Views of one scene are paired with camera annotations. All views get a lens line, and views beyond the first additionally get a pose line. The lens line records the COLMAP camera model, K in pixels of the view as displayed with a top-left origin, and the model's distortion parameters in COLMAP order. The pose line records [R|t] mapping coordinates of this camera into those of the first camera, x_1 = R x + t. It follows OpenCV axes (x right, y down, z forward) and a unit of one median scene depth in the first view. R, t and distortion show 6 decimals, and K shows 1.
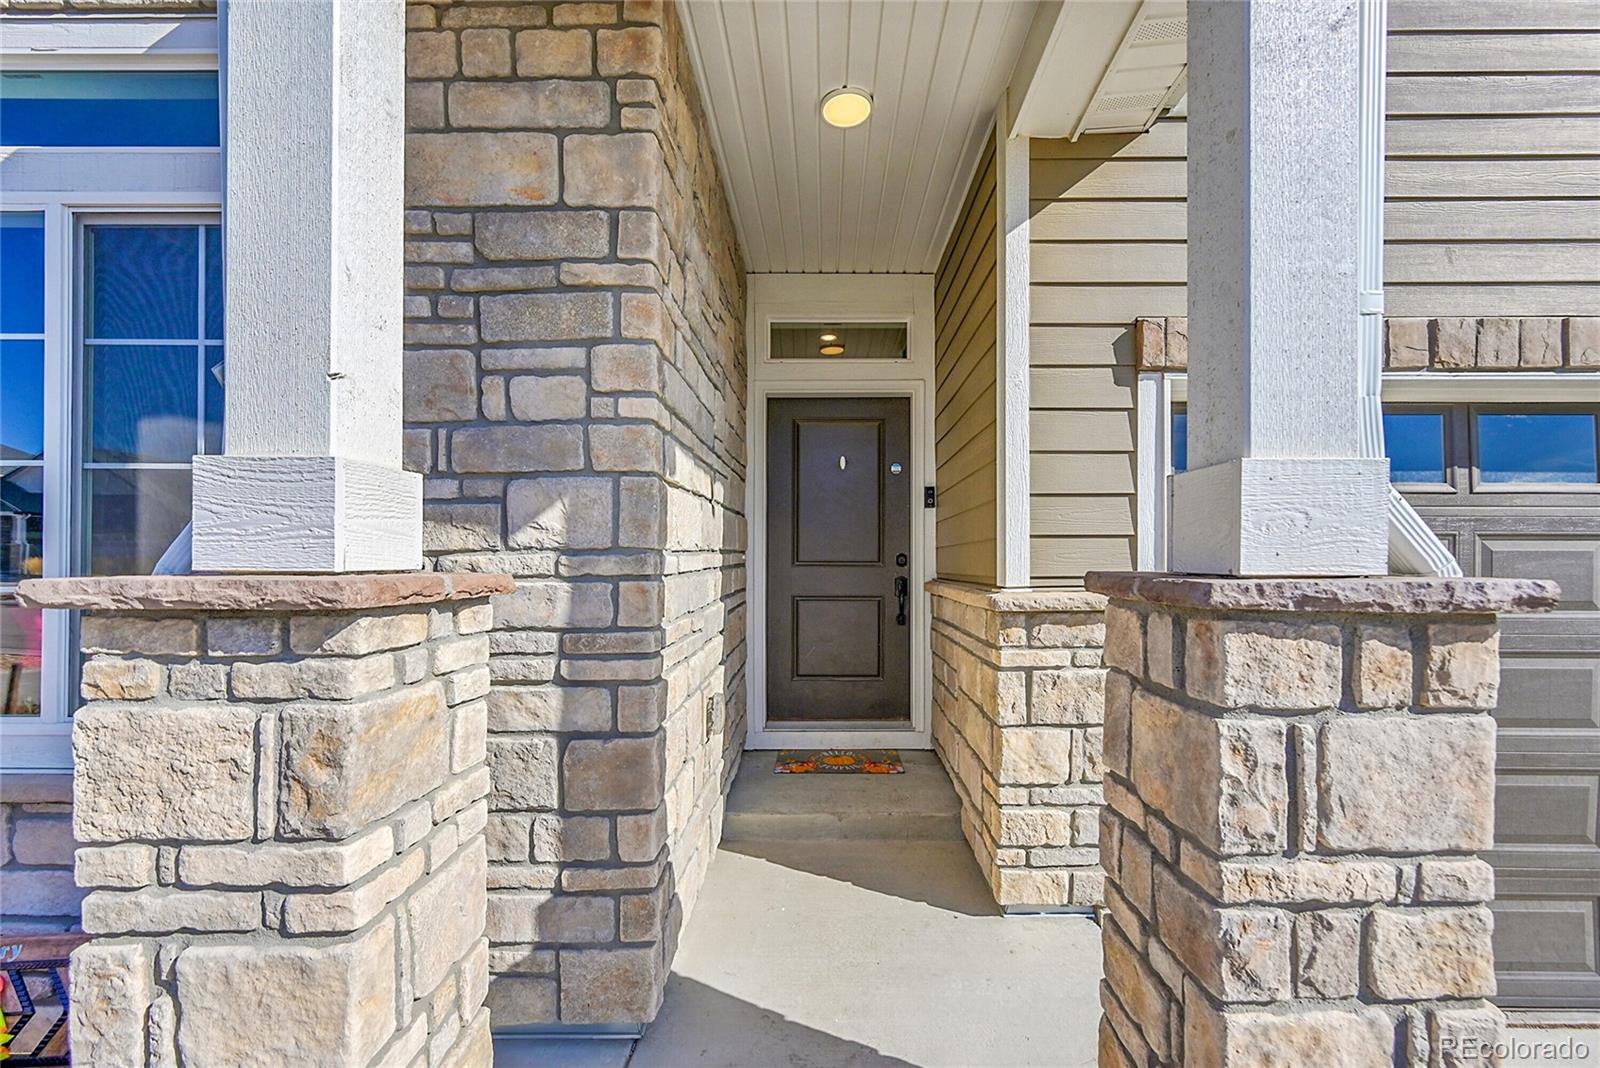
lens RADIAL K [[677.4, 0, 799.1], [0, 677.4, 569.4], [0, 0, 1]] dist [-0.001328, 0.001279]
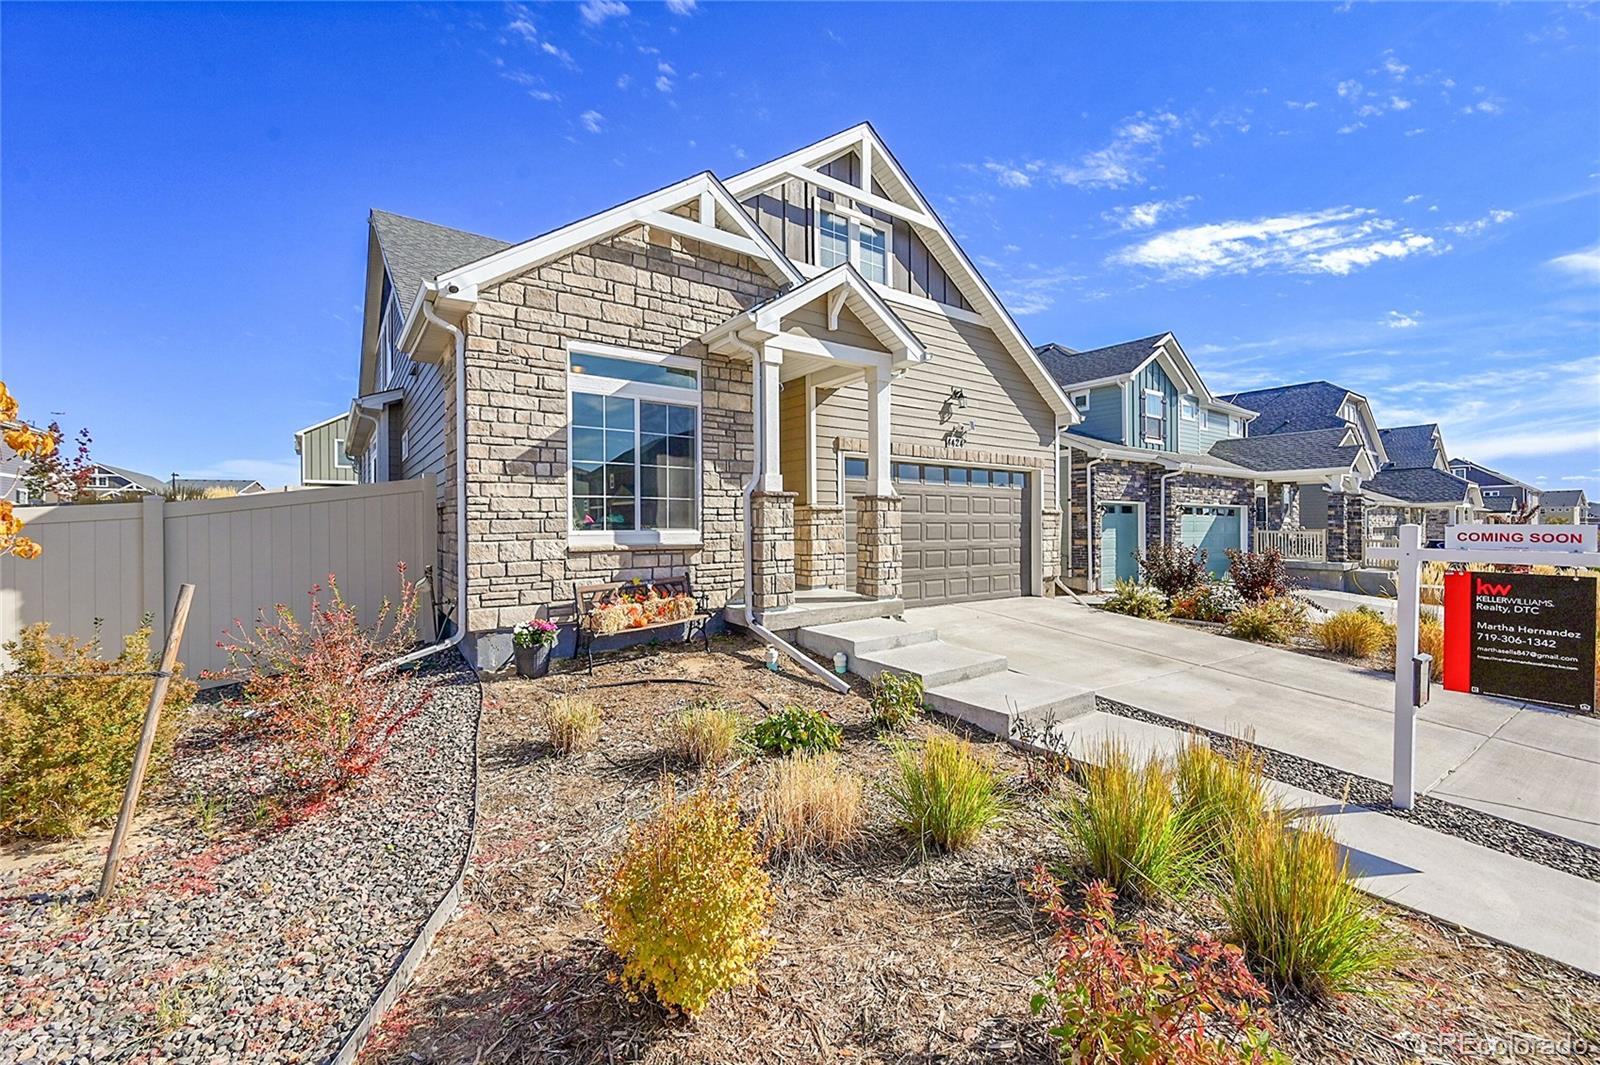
lens RADIAL K [[672.2, 0, 839.1], [0, 672.2, 533.0], [0, 0, 1]] dist [-0.002973, -0.000044]
pose [[0.767997, -0.013028, 0.640322, -2.729265], [0.012025, 0.999910, 0.005921, 0.230220], [-0.640341, 0.003153, 0.768084, -2.735007]]
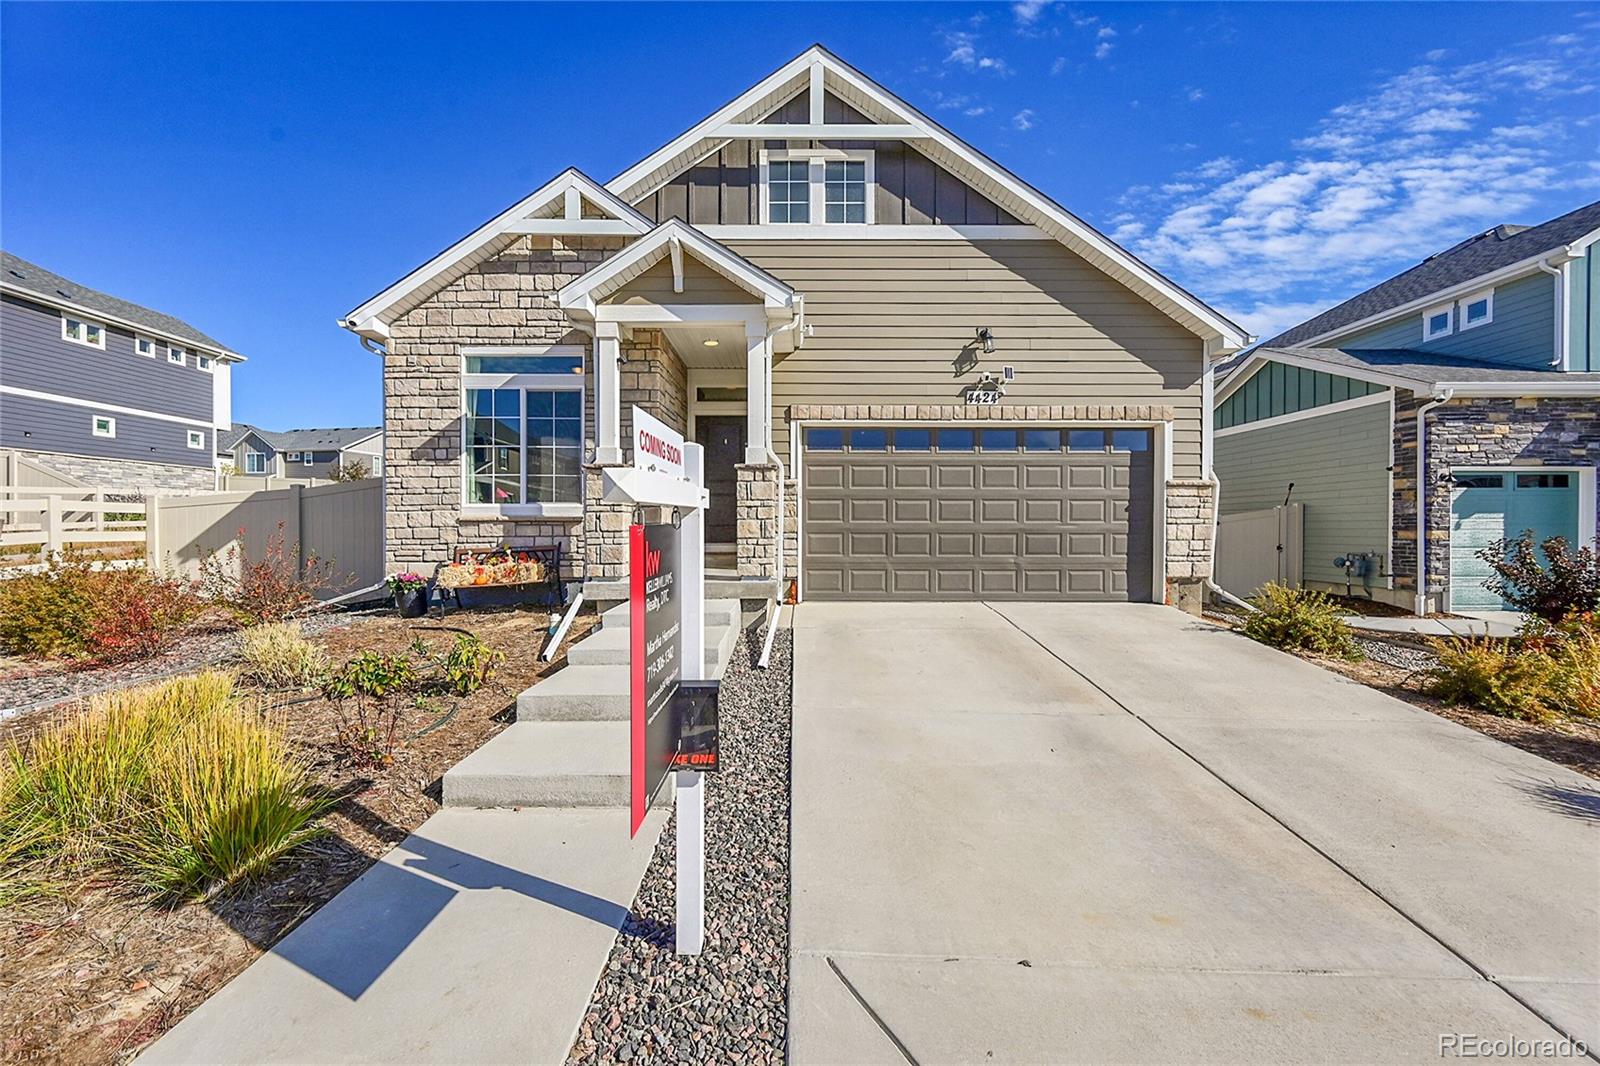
lens RADIAL K [[677.4, 0, 799.4], [0, 677.4, 534.3], [0, 0, 1]] dist [-0.001328, 0.001279]
pose [[0.999351, -0.004686, 0.035719, 0.556522], [0.004497, 0.999975, 0.005373, 0.411757], [-0.035744, -0.005208, 0.999347, -3.555857]]
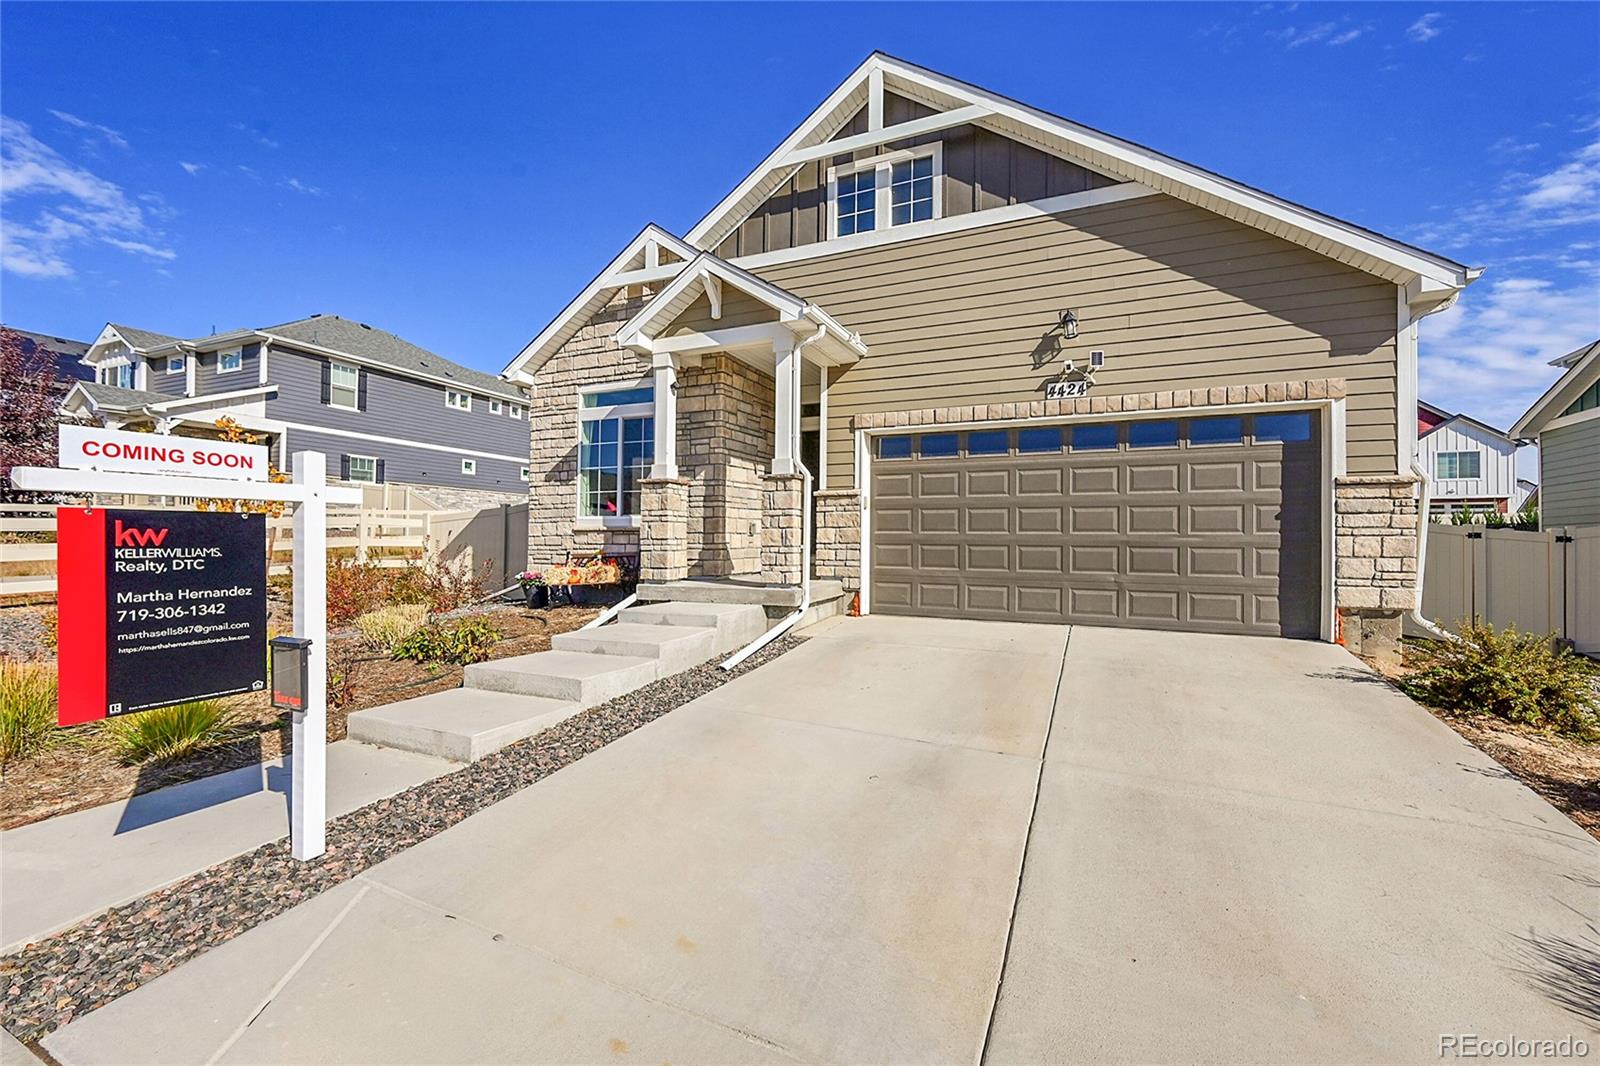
lens RADIAL K [[677.4, 0, 782.8], [0, 677.4, 533.1], [0, 0, 1]] dist [-0.001328, 0.001279]
pose [[0.918327, -0.002578, -0.395813, 2.128870], [-0.007547, 0.999683, -0.024022, 0.473633], [0.395750, 0.025047, 0.918017, -3.296587]]
